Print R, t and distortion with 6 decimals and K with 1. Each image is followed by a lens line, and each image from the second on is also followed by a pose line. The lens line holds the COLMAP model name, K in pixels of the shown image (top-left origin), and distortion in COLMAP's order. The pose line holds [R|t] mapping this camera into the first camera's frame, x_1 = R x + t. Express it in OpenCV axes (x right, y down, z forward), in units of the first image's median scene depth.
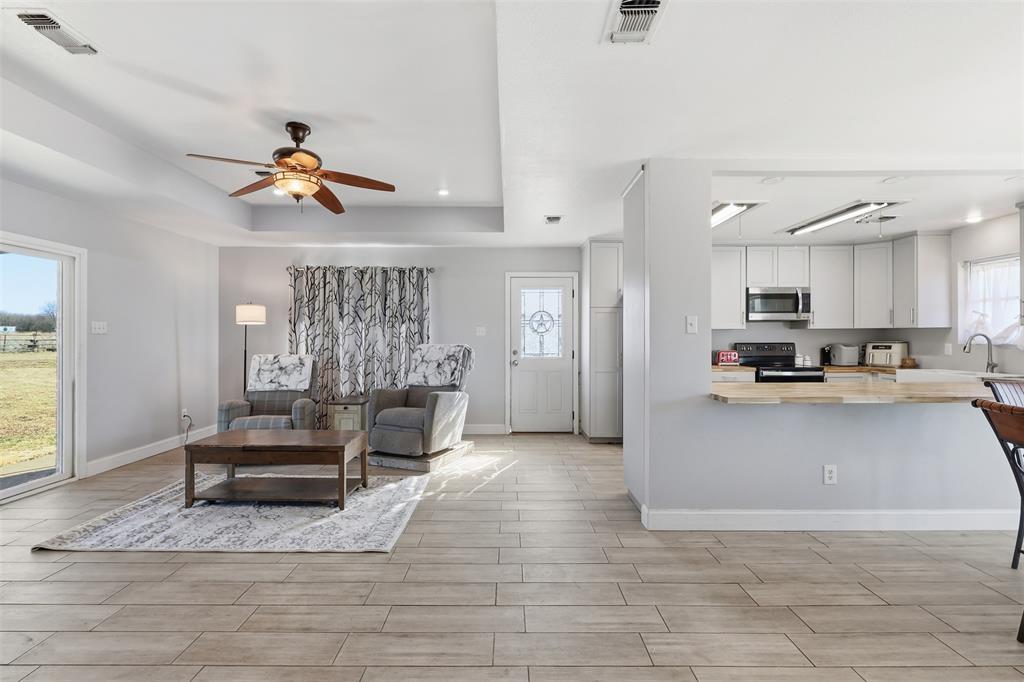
lens RADIAL K [[477.5, 0, 508.7], [0, 477.5, 340.4], [0, 0, 1]] dist [-0.004701, 0.001775]
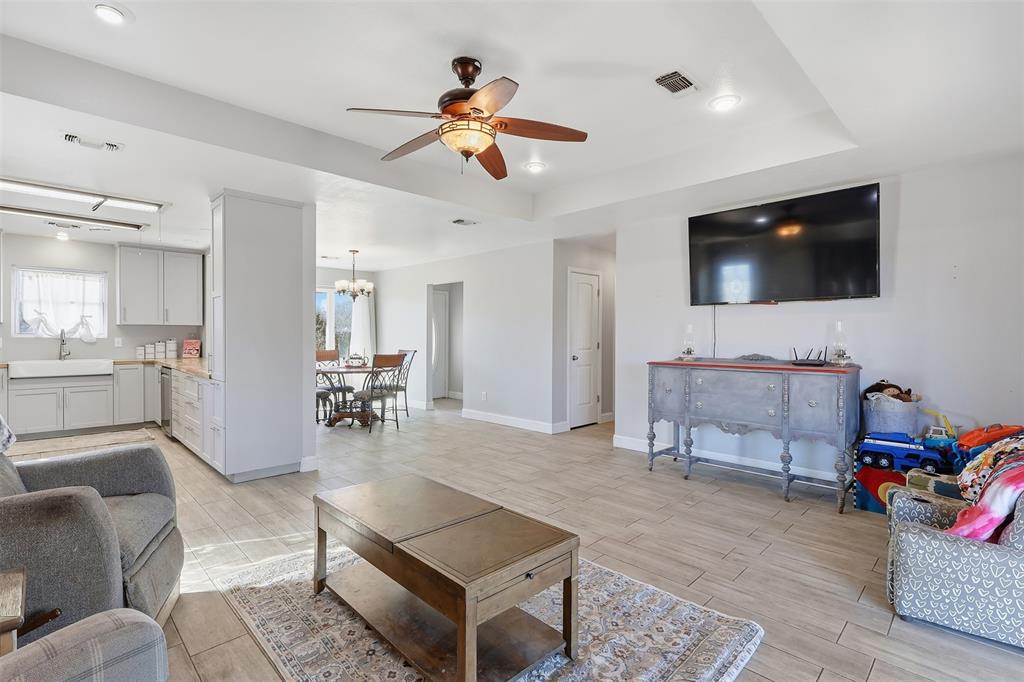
lens RADIAL K [[477.5, 0, 510.8], [0, 477.5, 338.6], [0, 0, 1]] dist [-0.004701, 0.001775]
pose [[-0.709499, -0.005234, 0.704687, -0.673689], [-0.000056, 0.999973, 0.007370, 0.000325], [-0.704707, 0.005190, -0.709480, 0.972811]]
